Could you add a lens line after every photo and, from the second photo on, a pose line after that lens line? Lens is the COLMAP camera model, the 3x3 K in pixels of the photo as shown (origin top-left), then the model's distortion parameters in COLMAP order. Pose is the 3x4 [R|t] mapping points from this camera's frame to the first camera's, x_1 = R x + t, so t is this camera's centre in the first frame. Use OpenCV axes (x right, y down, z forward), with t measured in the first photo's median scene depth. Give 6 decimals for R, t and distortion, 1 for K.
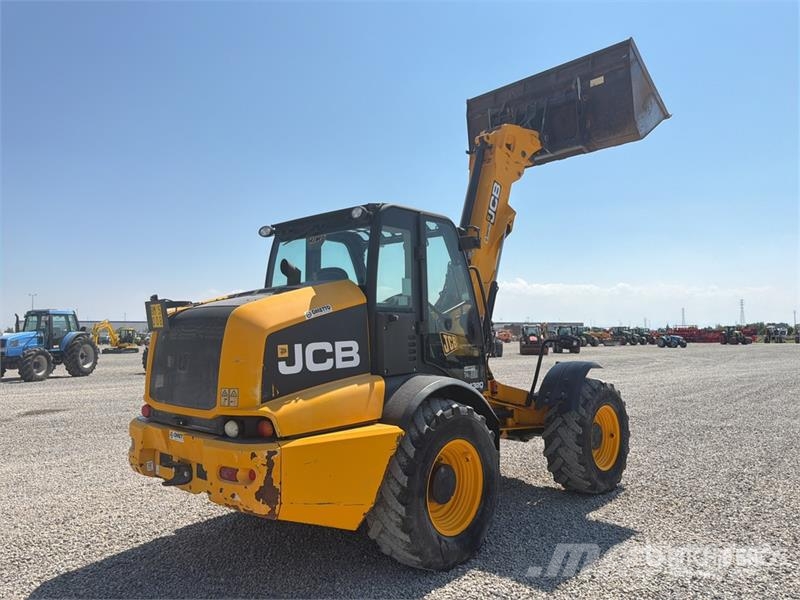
lens RADIAL K [[568.2, 0, 393.4], [0, 568.2, 298.6], [0, 0, 1]] dist [0.072840, -0.102444]
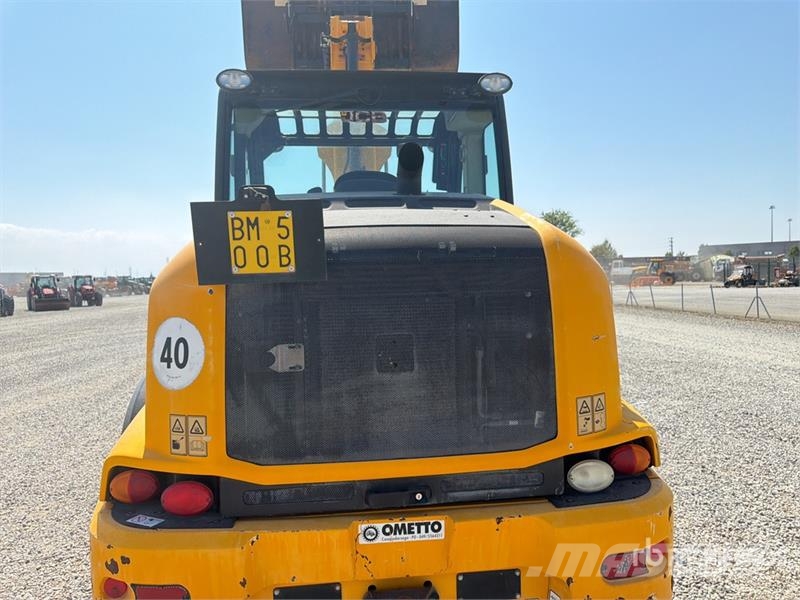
lens RADIAL K [[576.4, 0, 393.5], [0, 576.4, 296.7], [0, 0, 1]] dist [0.001519, -0.008611]
pose [[0.667355, -0.039458, 0.743694, -0.098219], [-0.023677, 0.996967, 0.074143, 0.005477], [-0.744363, -0.067088, 0.664396, 0.105063]]
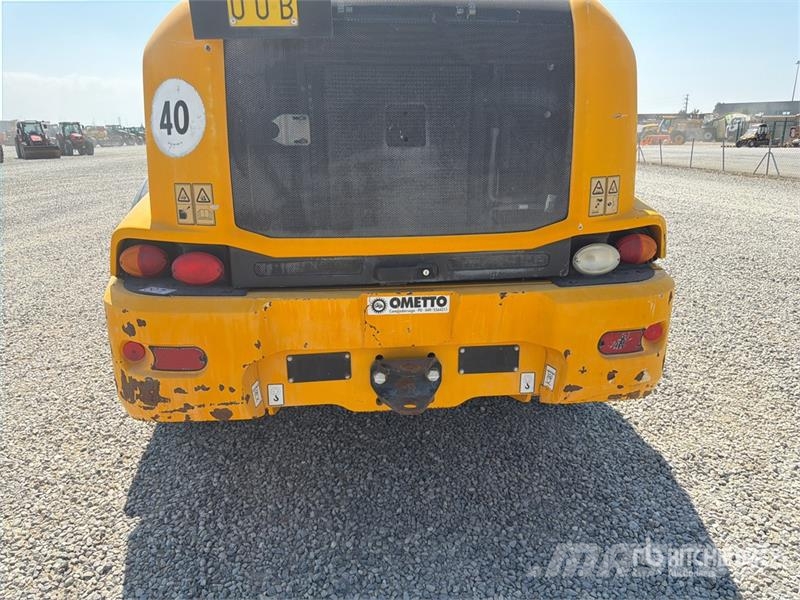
lens RADIAL K [[568.2, 0, 393.4], [0, 568.2, 298.6], [0, 0, 1]] dist [0.072840, -0.102444]
pose [[0.668131, -0.208993, 0.714088, -0.098778], [-0.040769, 0.948015, 0.315603, 0.014400], [-0.742925, -0.239977, 0.624878, 0.105693]]
